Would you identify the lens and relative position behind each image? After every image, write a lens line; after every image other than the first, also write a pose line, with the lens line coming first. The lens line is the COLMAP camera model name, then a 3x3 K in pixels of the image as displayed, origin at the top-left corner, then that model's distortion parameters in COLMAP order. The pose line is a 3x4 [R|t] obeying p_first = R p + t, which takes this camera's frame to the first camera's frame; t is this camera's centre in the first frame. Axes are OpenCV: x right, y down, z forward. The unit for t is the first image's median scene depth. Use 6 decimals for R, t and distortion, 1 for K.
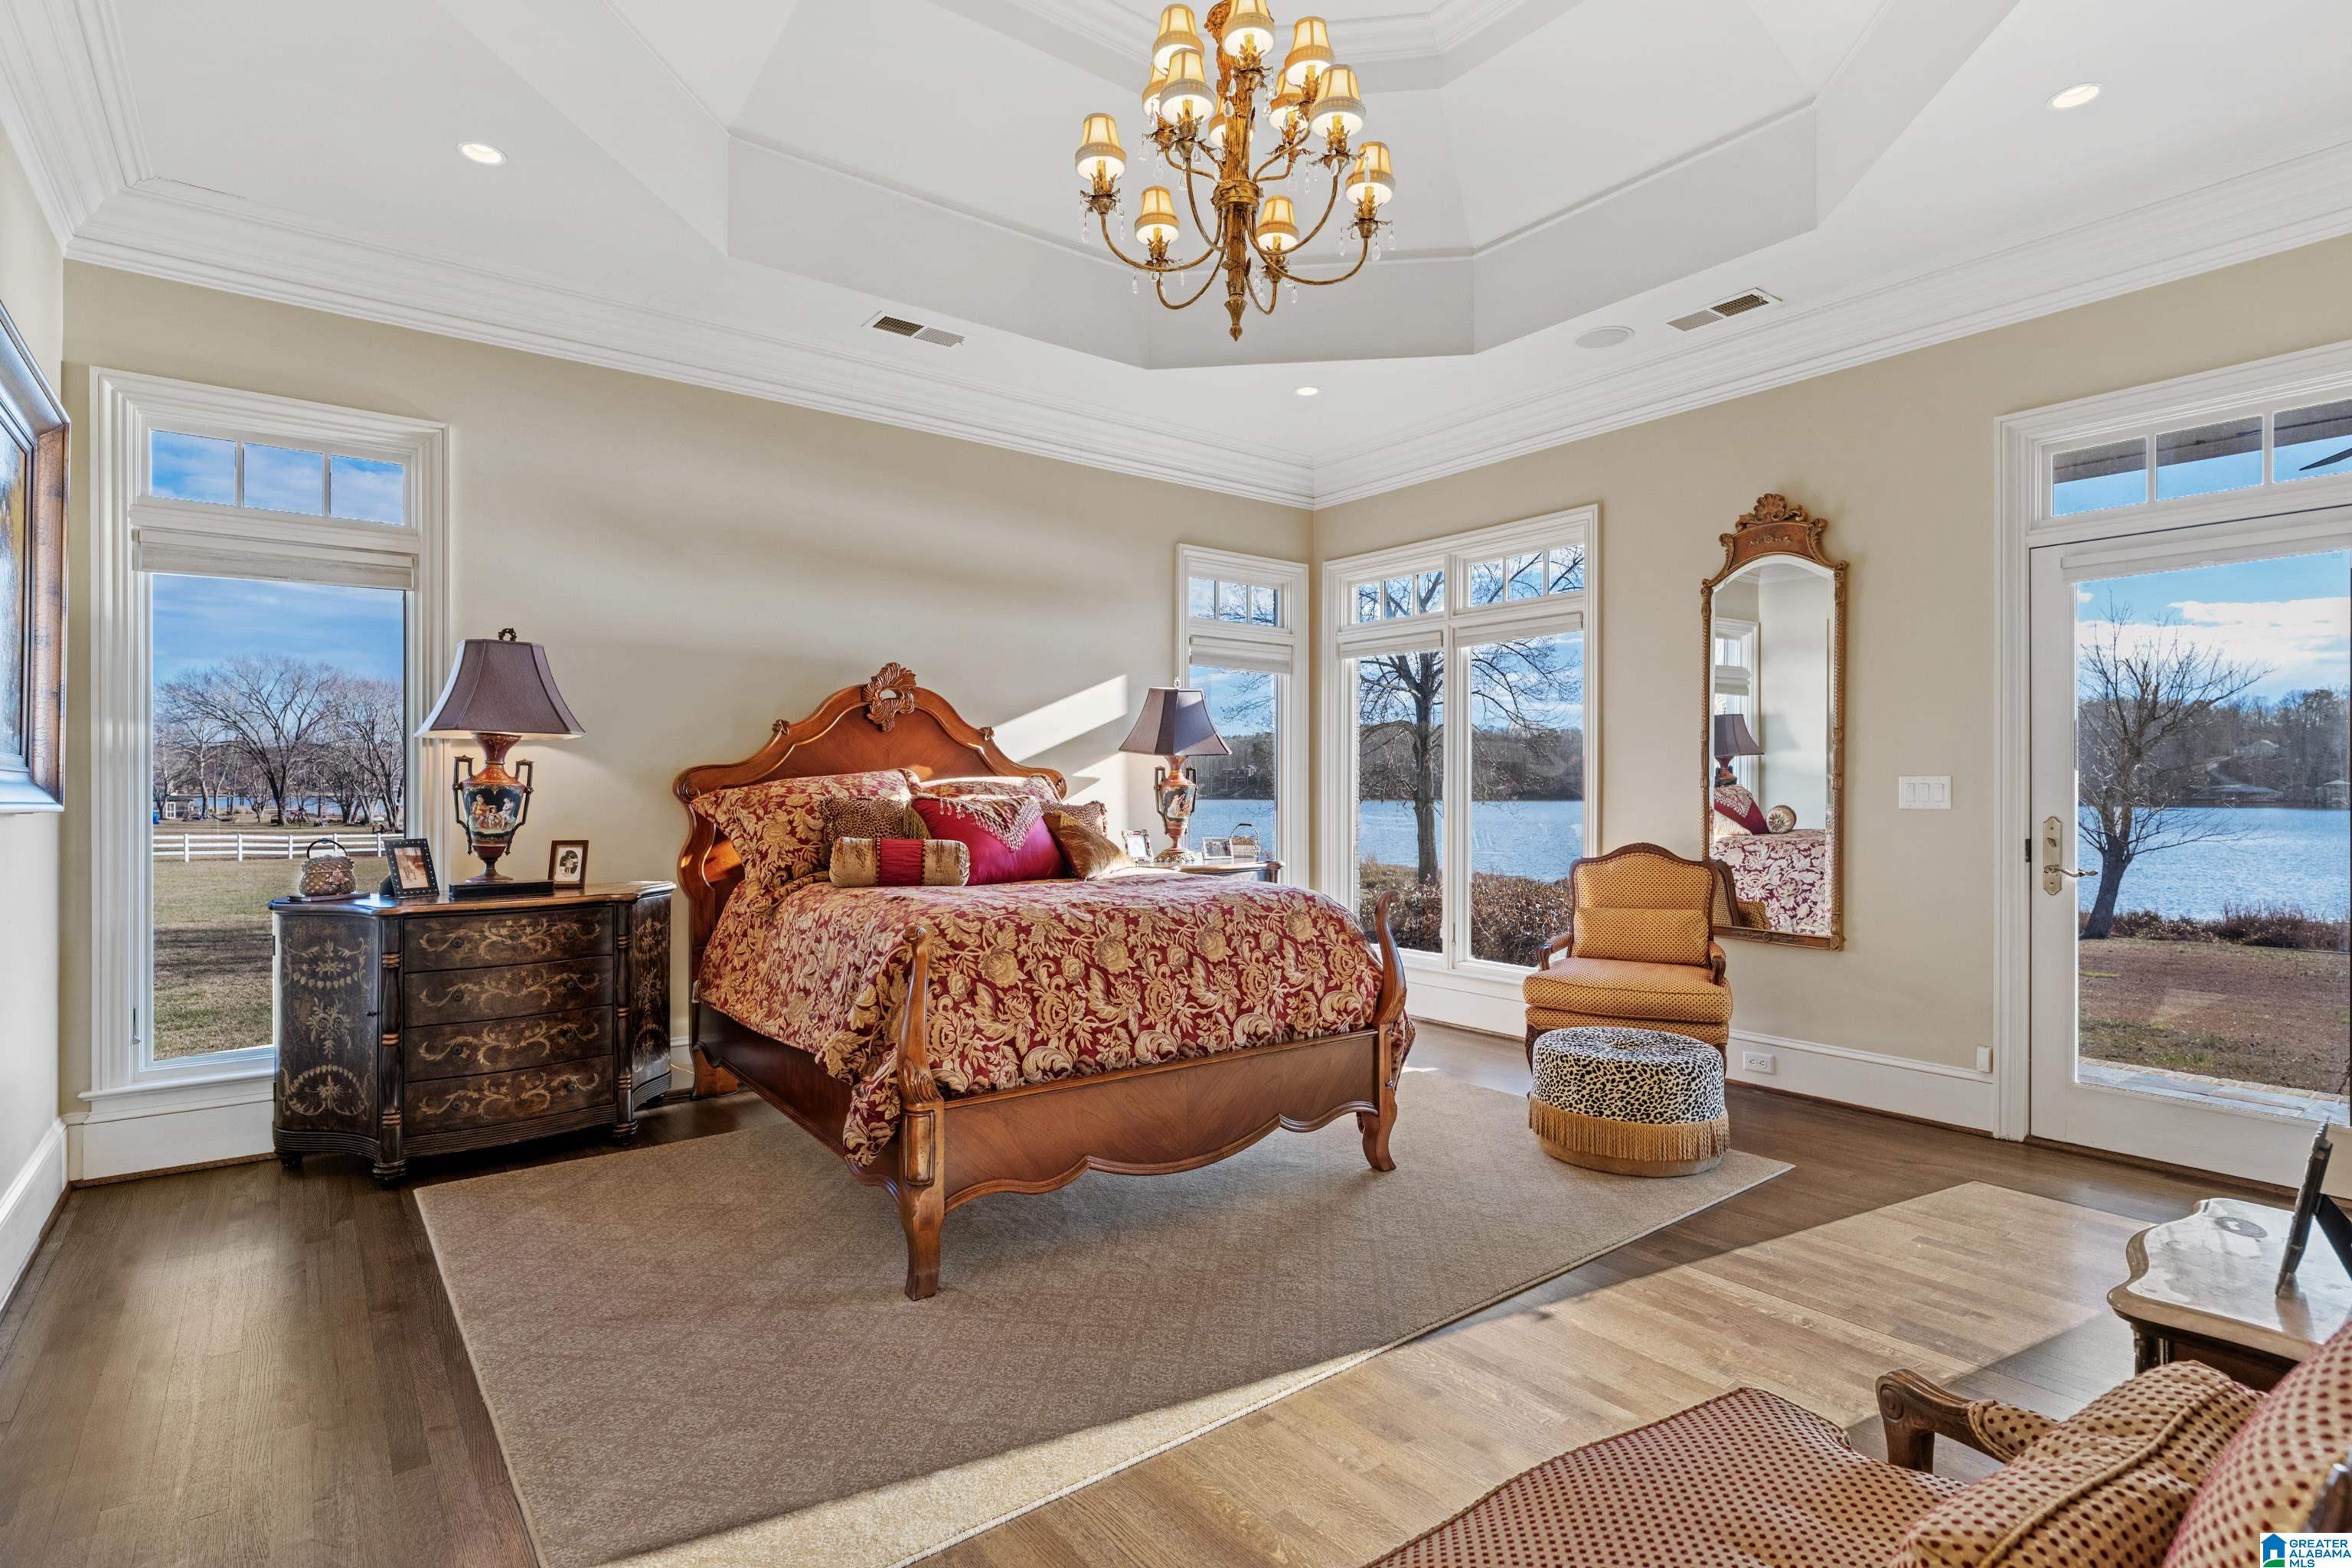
lens RADIAL K [[1163.3, 0, 1175.9], [0, 1163.3, 786.7], [0, 0, 1]] dist [-0.005212, -0.000398]
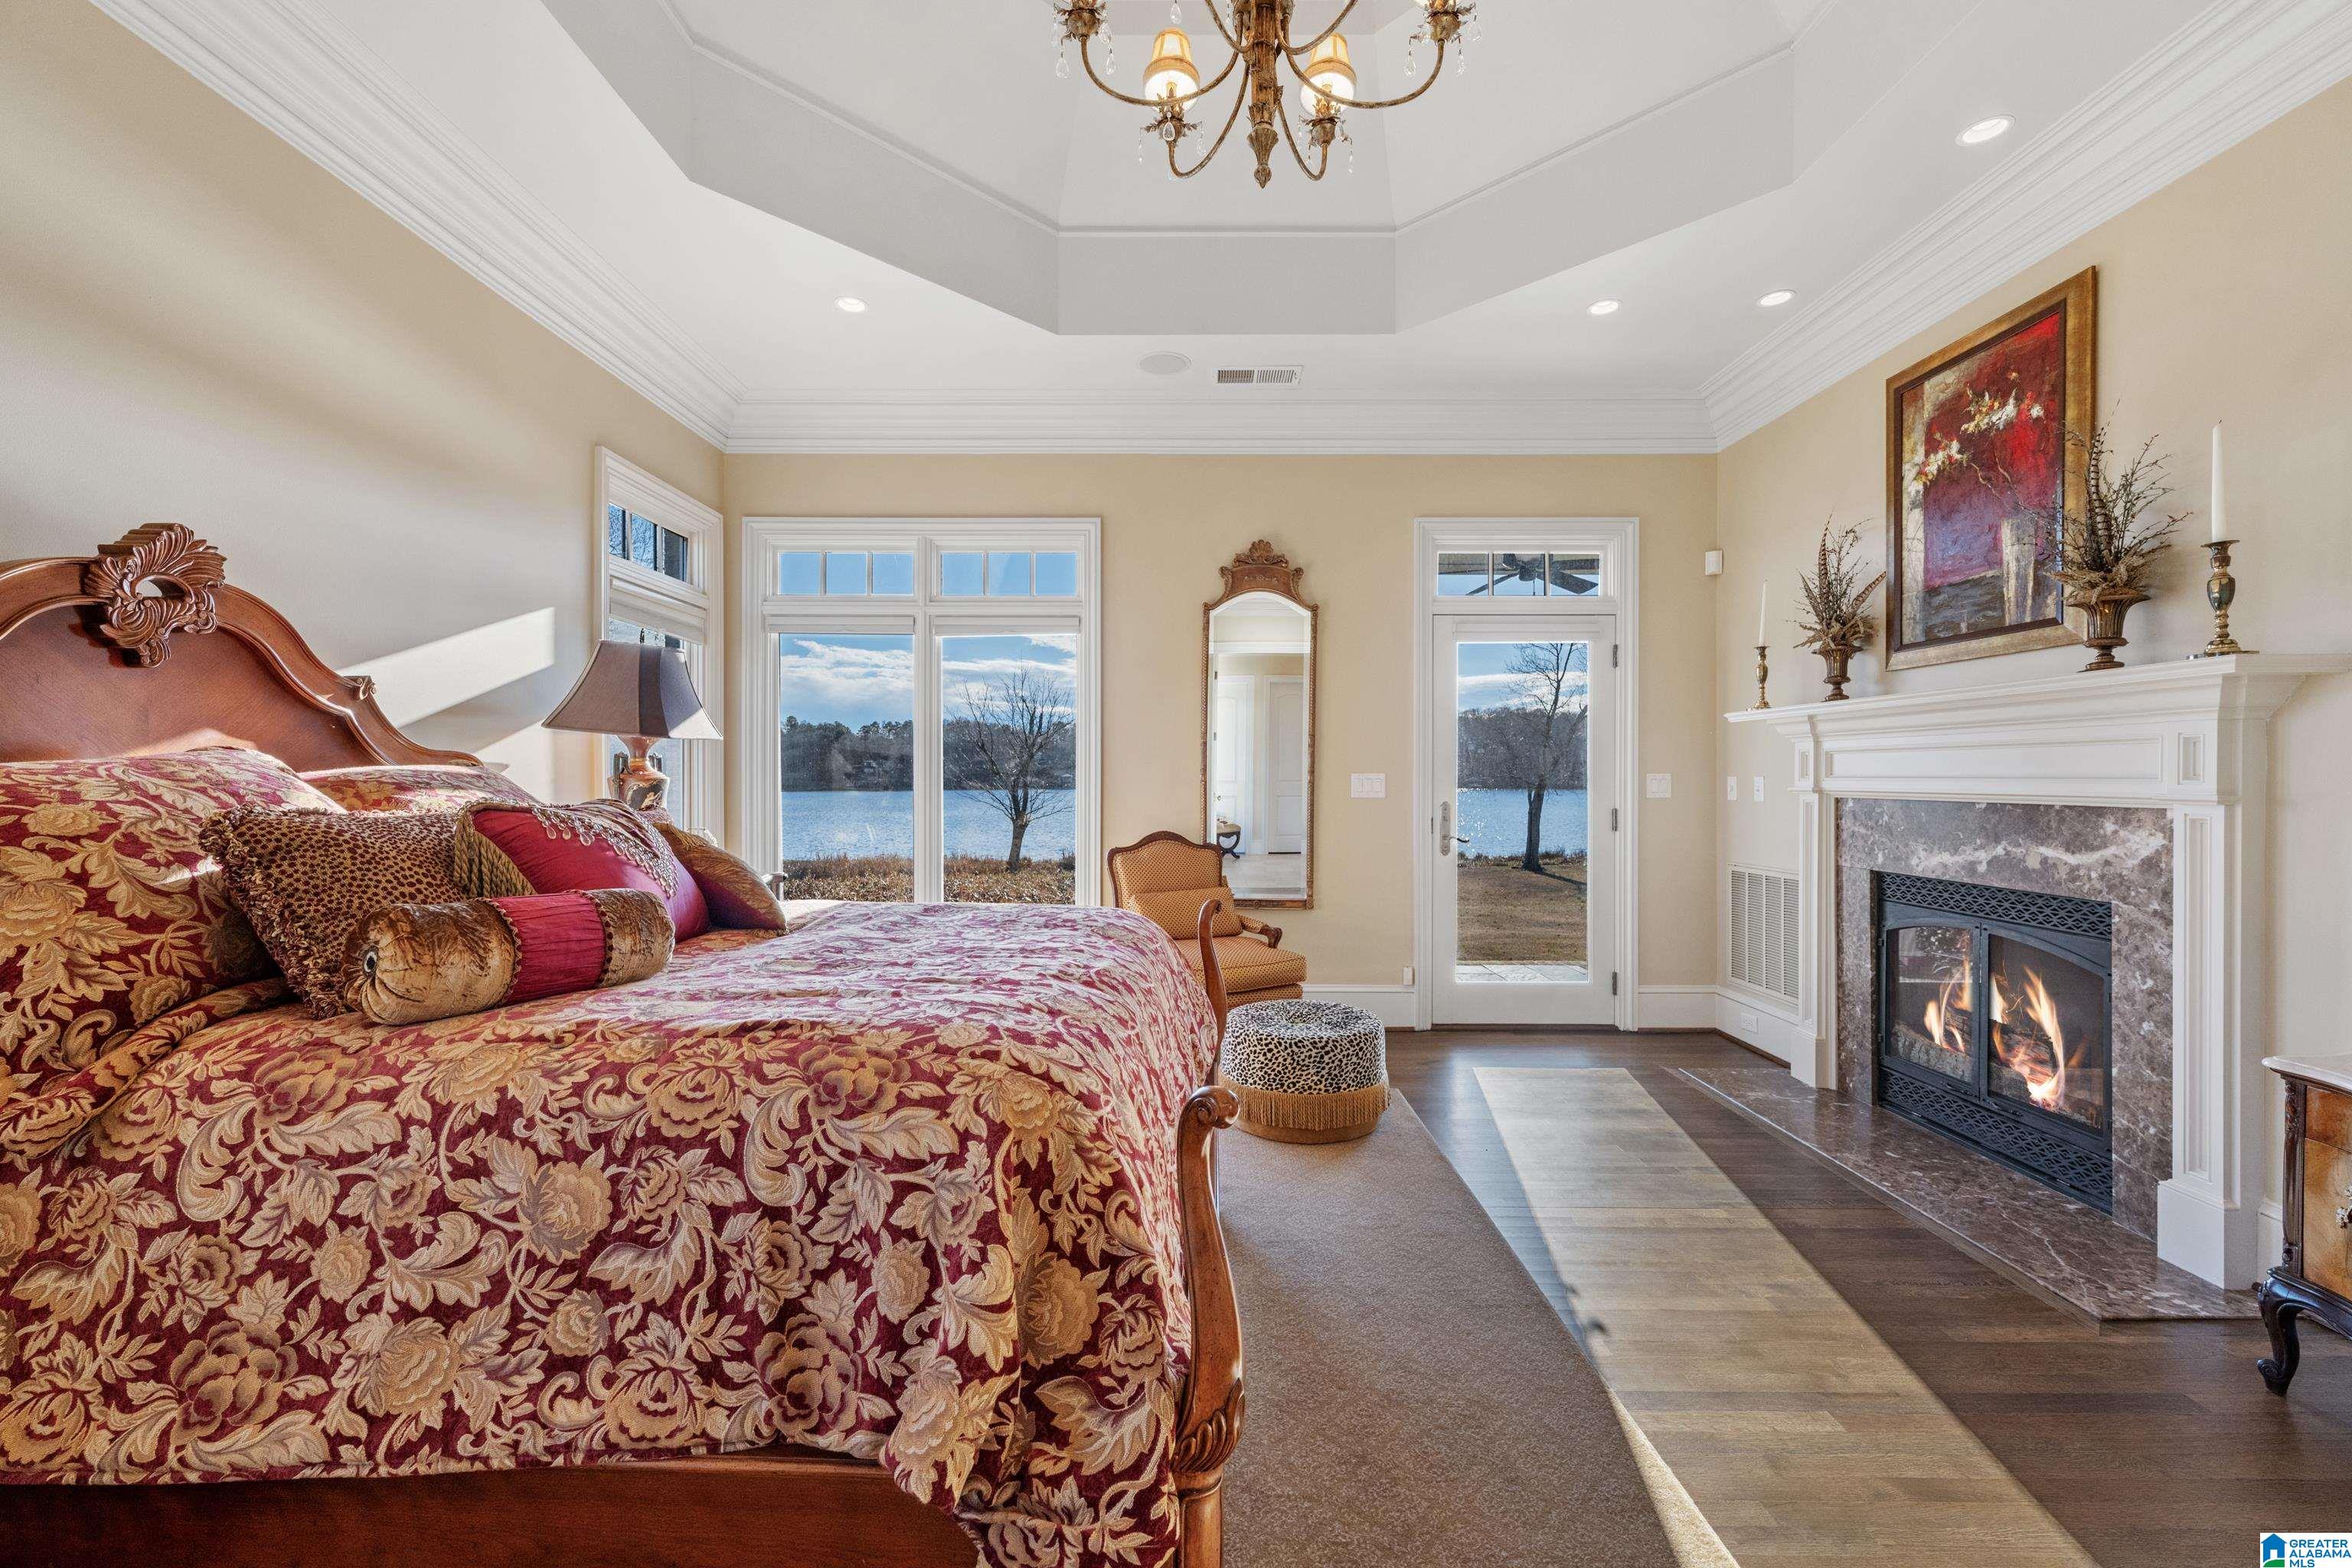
lens RADIAL K [[936.2, 0, 1174.2], [0, 936.2, 780.5], [0, 0, 1]] dist [0.002633, 0.000233]
pose [[0.612269, -0.002430, 0.790646, -0.303723], [-0.001149, 0.999991, 0.003963, -0.003334], [-0.790649, -0.003334, 0.612261, 0.445485]]
